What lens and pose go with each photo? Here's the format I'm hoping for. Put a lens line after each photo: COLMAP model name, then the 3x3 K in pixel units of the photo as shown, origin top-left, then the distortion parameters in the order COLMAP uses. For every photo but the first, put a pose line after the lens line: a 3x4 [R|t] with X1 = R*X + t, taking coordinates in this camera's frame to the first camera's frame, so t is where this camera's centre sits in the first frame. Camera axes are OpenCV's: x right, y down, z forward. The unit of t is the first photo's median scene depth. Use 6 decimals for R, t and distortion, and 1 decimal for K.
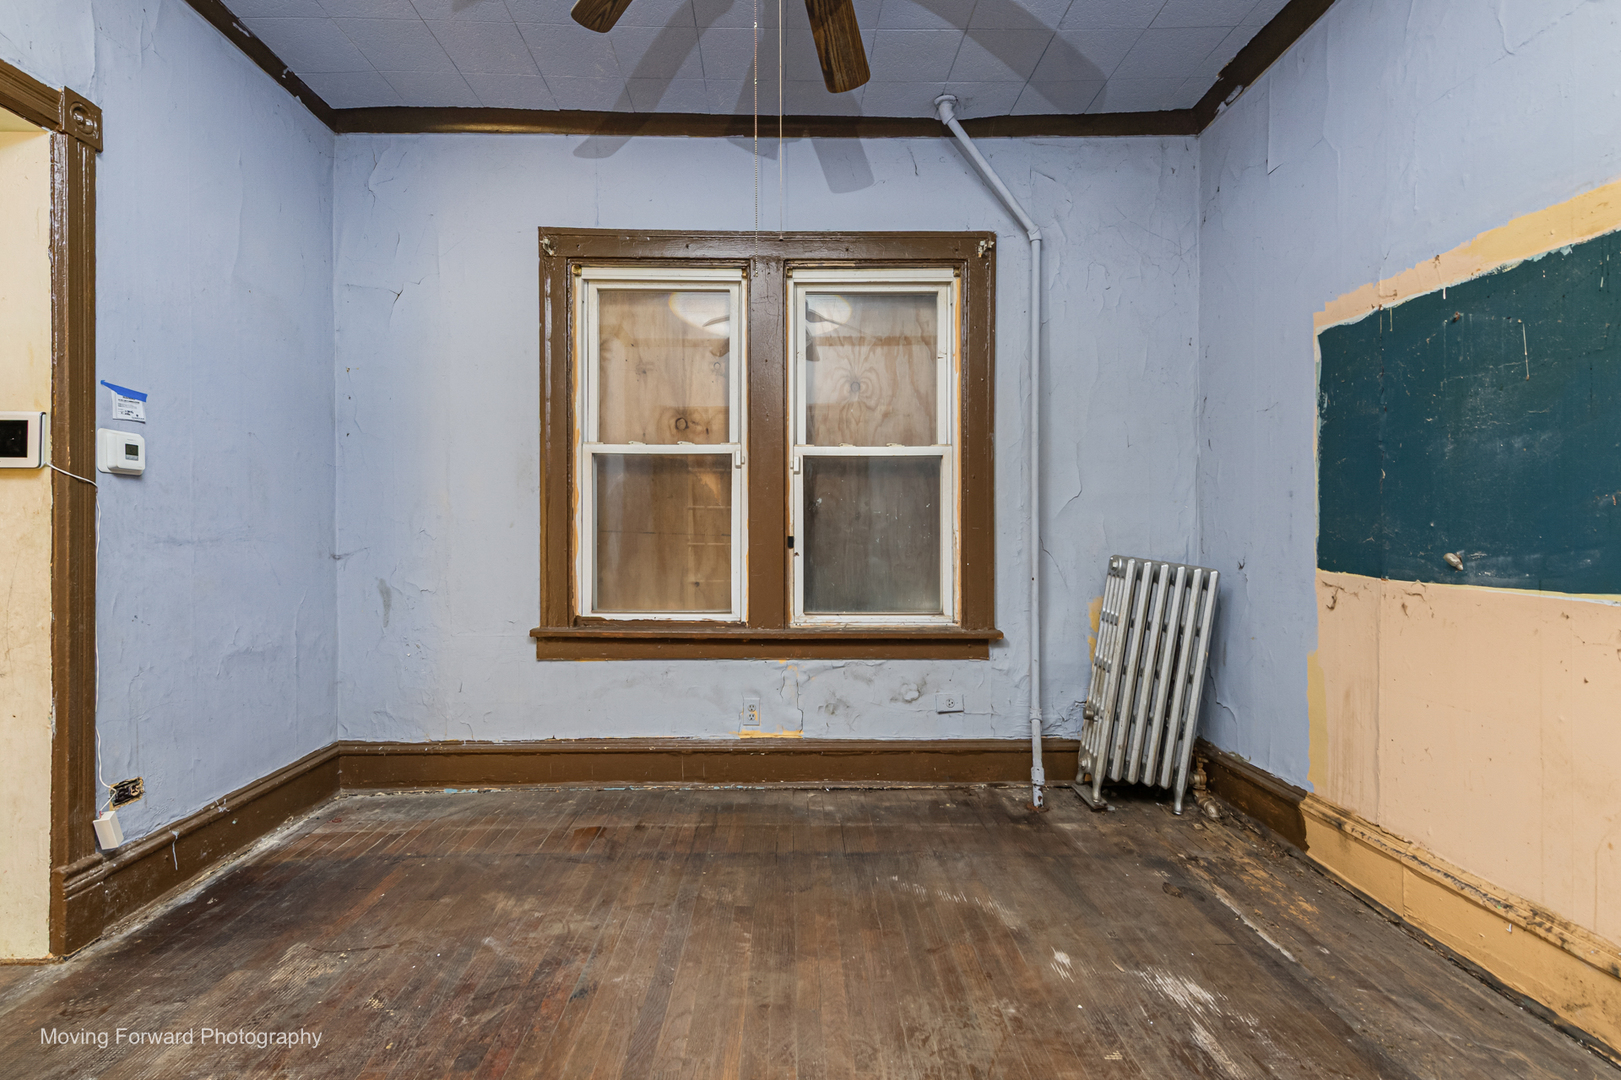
lens RADIAL K [[758.6, 0, 810.5], [0, 758.6, 540.0], [0, 0, 1]] dist [0.009568, -0.000655]
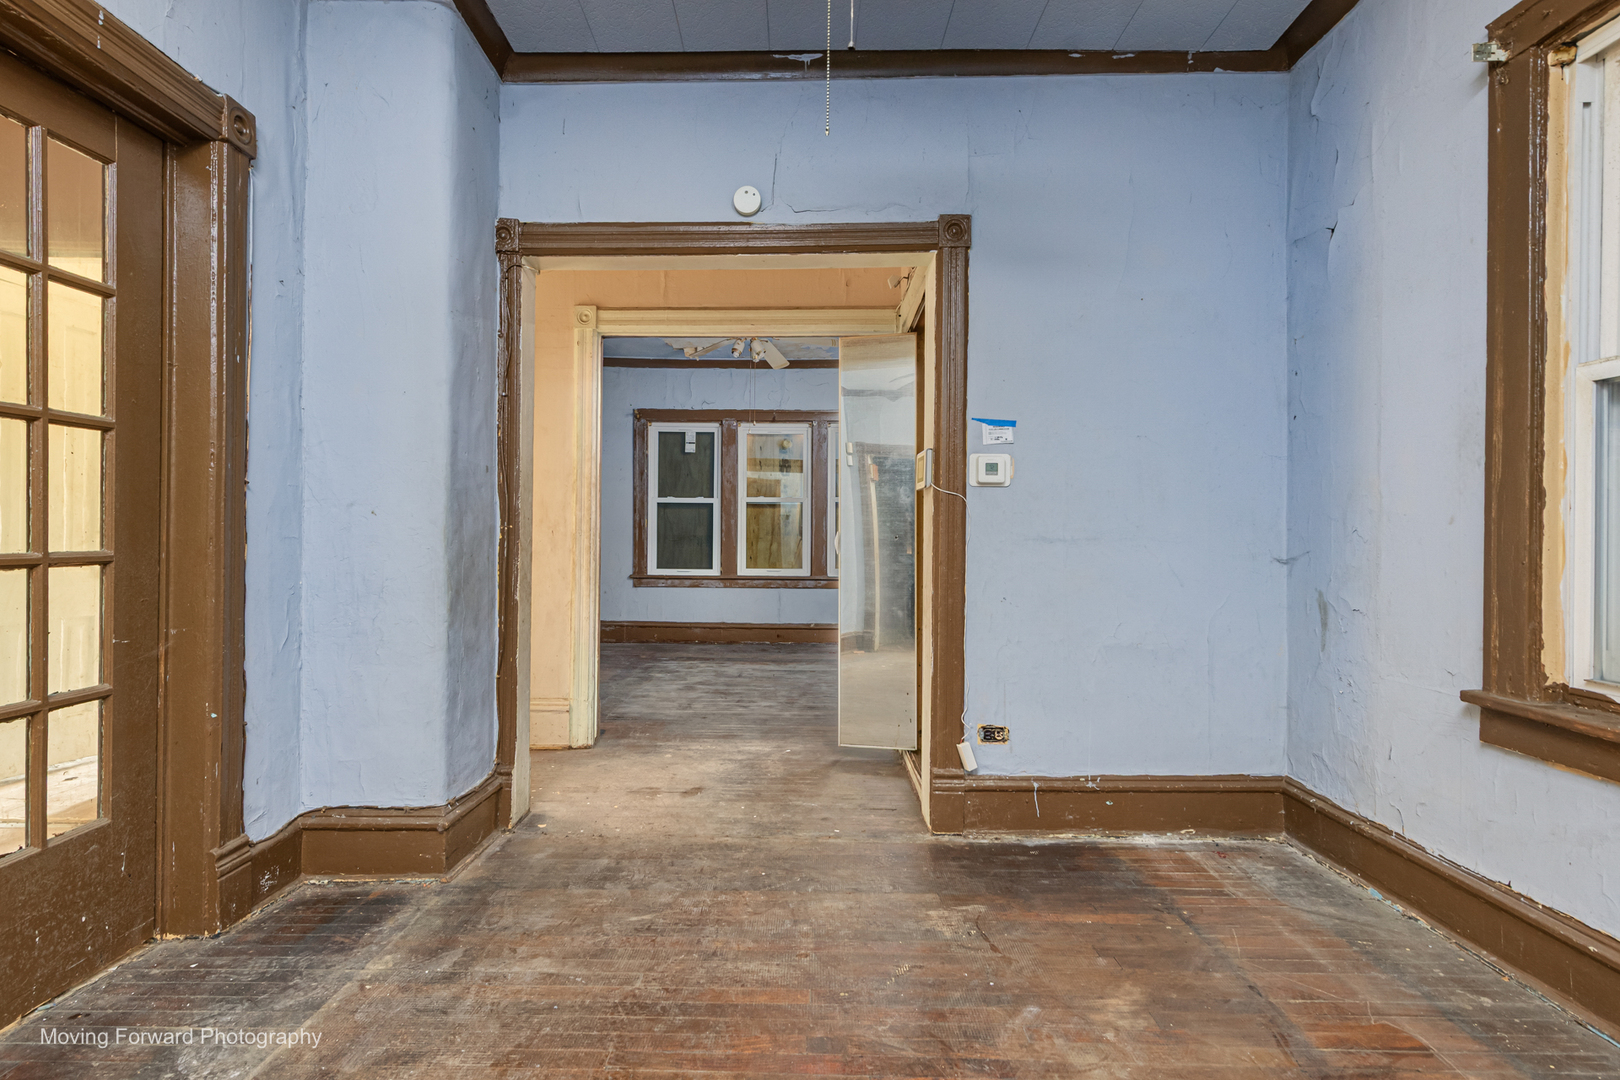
lens RADIAL K [[795.9, 0, 805.8], [0, 795.9, 535.5], [0, 0, 1]] dist [0.017338, -0.001361]
pose [[-0.035597, 0.000014, -0.999366, 0.363482], [-0.013708, 0.999906, 0.000502, -0.000162], [0.999272, 0.013717, -0.035593, 0.585377]]
